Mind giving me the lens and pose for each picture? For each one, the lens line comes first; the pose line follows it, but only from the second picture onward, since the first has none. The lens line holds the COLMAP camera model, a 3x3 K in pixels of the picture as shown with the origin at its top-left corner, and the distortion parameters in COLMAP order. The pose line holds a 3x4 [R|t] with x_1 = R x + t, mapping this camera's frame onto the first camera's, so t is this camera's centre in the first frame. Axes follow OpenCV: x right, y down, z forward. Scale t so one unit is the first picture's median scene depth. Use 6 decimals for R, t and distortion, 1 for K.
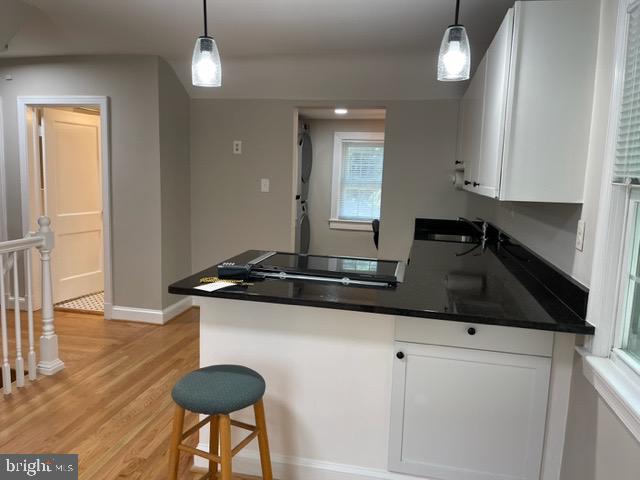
lens RADIAL K [[482.1, 0, 319.6], [0, 482.1, 239.9], [0, 0, 1]] dist [0.070320, -0.085232]
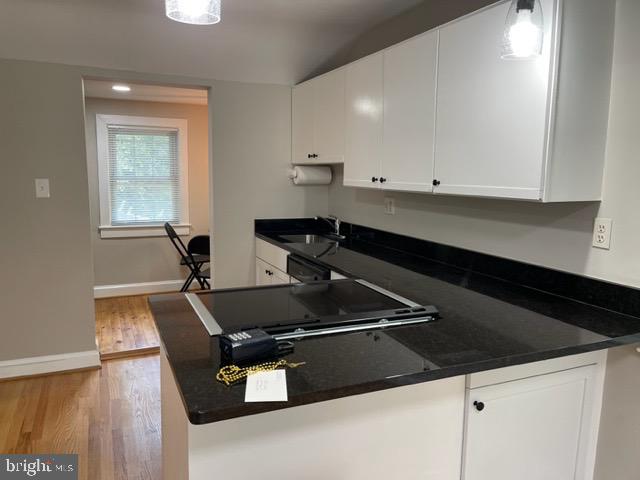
lens RADIAL K [[482.1, 0, 318.0], [0, 482.1, 236.2], [0, 0, 1]] dist [0.070320, -0.085232]
pose [[0.813133, -0.100203, 0.573388, -0.205233], [0.091734, 0.994821, 0.043762, -0.041482], [-0.574804, 0.017015, 0.818114, 0.219469]]
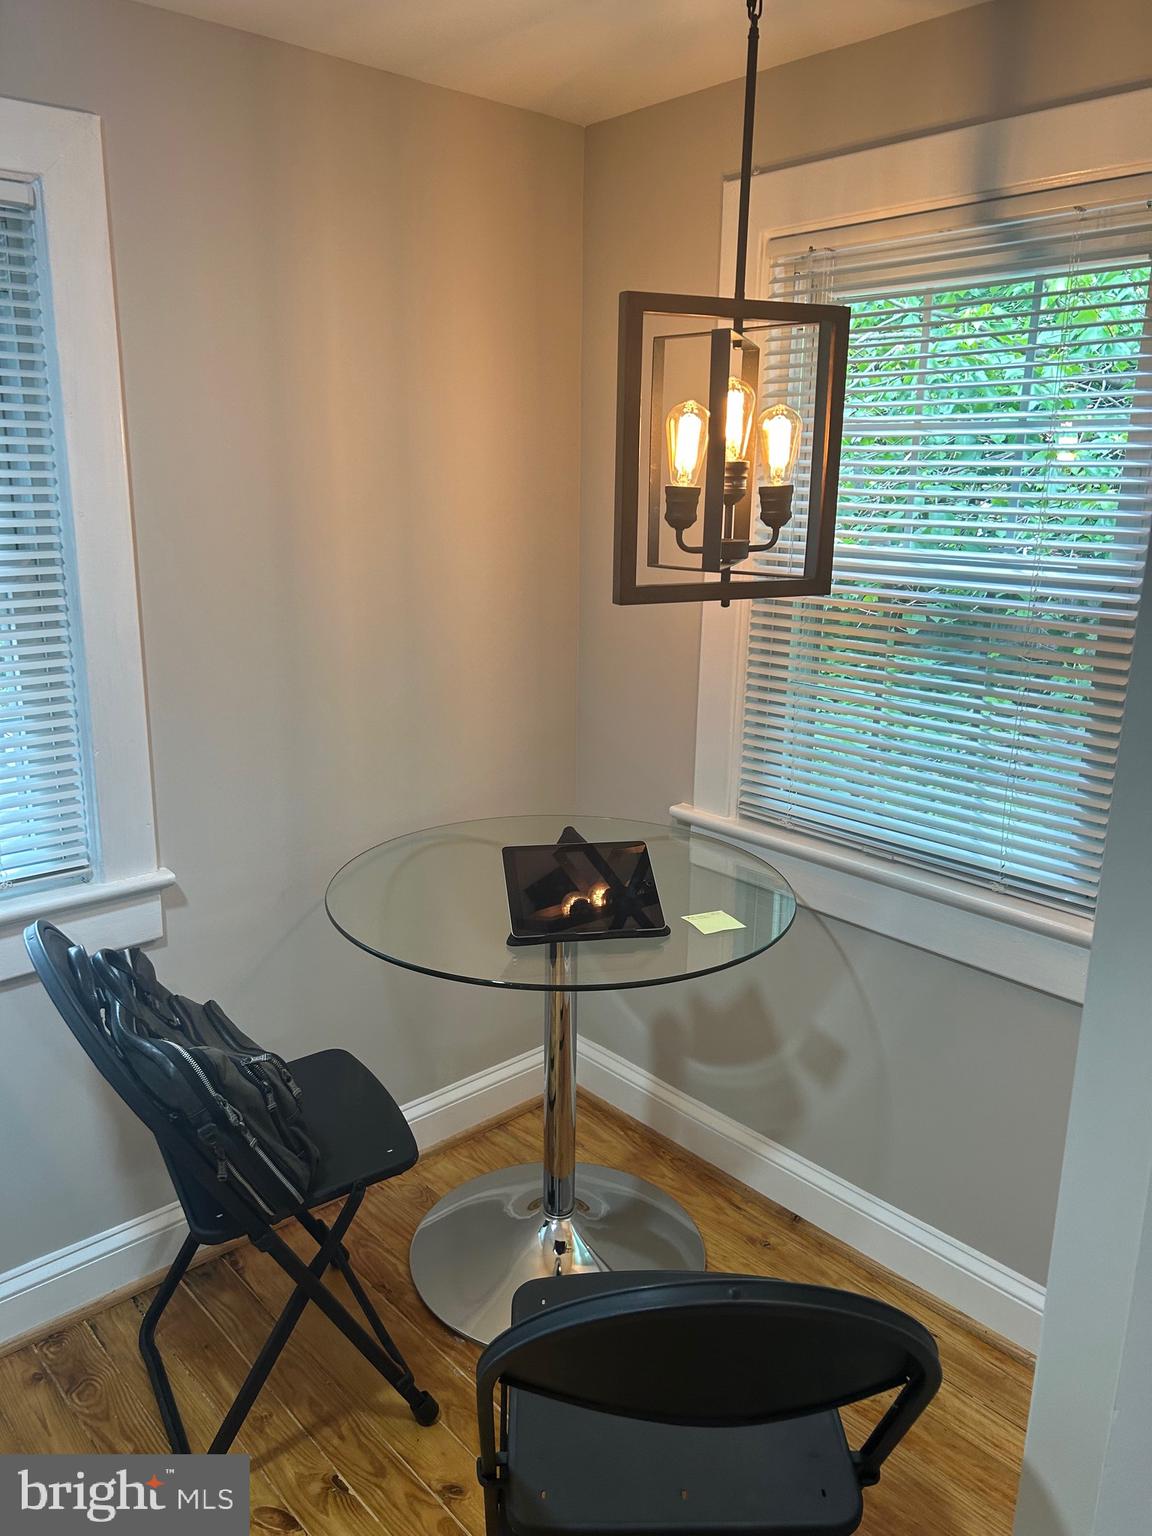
lens RADIAL K [[1167.7, 0, 584.3], [0, 1167.7, 767.0], [0, 0, 1]] dist [0.038523, -0.034550]
pose [[0.605381, -0.228159, 0.762533, -0.002963], [0.120719, 0.973271, 0.195375, -0.151962], [-0.786728, -0.026224, 0.616743, 0.990863]]
